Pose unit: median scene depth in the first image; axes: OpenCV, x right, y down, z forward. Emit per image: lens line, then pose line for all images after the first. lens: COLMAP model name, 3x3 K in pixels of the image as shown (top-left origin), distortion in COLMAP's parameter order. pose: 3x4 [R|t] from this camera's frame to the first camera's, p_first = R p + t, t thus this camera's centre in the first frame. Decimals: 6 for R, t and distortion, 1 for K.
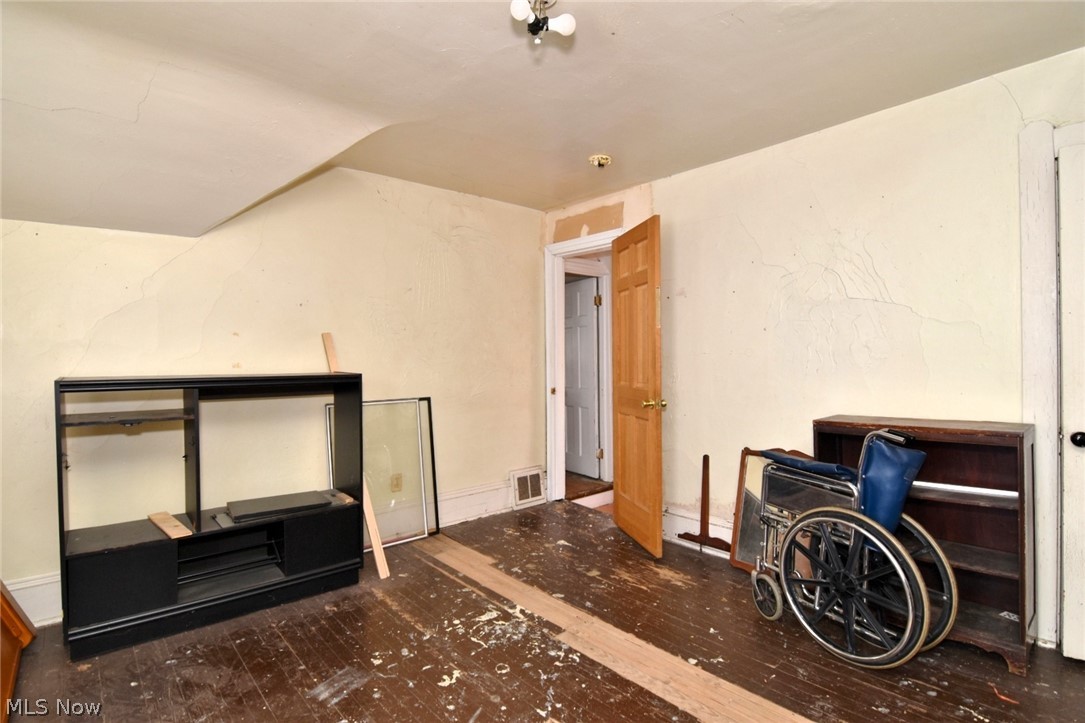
lens RADIAL K [[531.4, 0, 542.5], [0, 531.4, 361.5], [0, 0, 1]] dist [-0.002745, -0.010515]
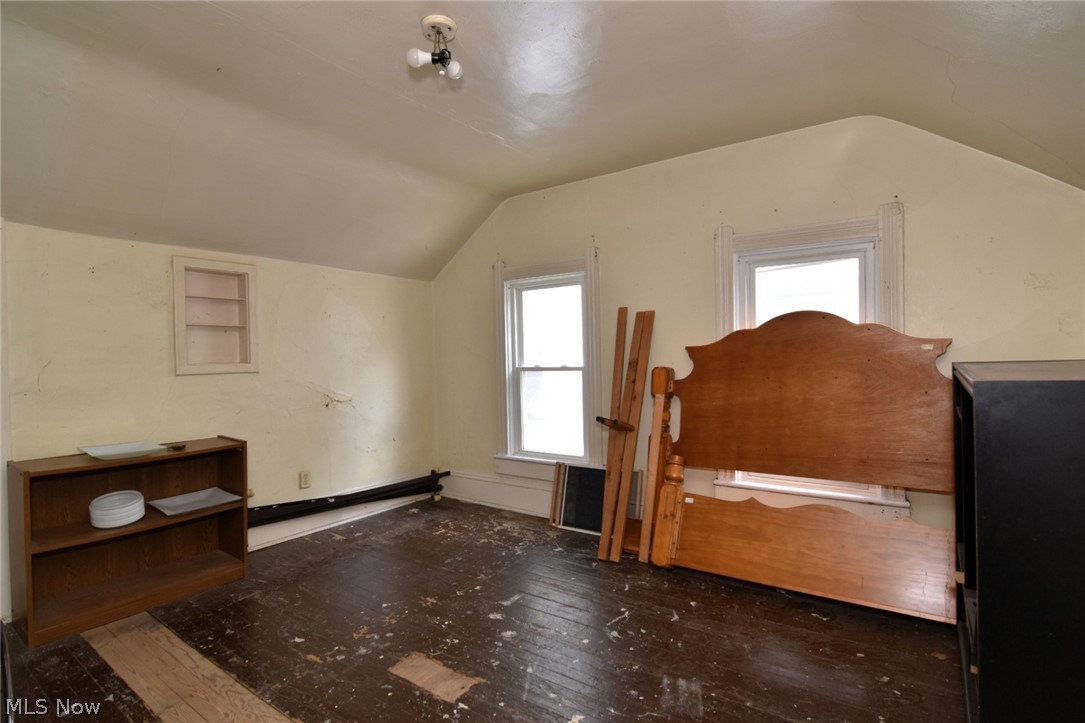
lens RADIAL K [[531.4, 0, 542.5], [0, 531.4, 361.5], [0, 0, 1]] dist [-0.002745, -0.010515]
pose [[-0.973924, 0.034638, -0.224215, 0.040142], [0.030648, 0.999304, 0.021249, -0.007612], [0.224795, 0.013823, -0.974308, 1.493055]]
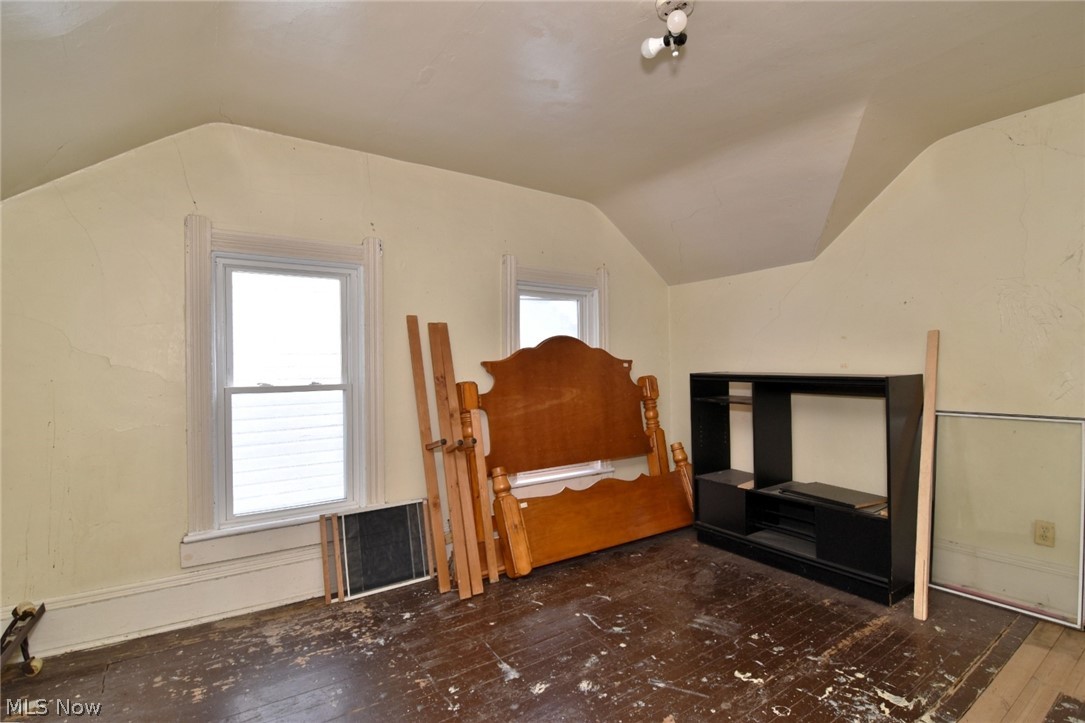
lens RADIAL K [[531.4, 0, 542.5], [0, 531.4, 361.5], [0, 0, 1]] dist [-0.002745, -0.010515]
pose [[-0.118439, 0.006170, -0.992942, 0.722433], [0.004338, 0.999974, 0.005696, -0.012580], [0.992952, -0.003633, -0.118463, 0.602447]]
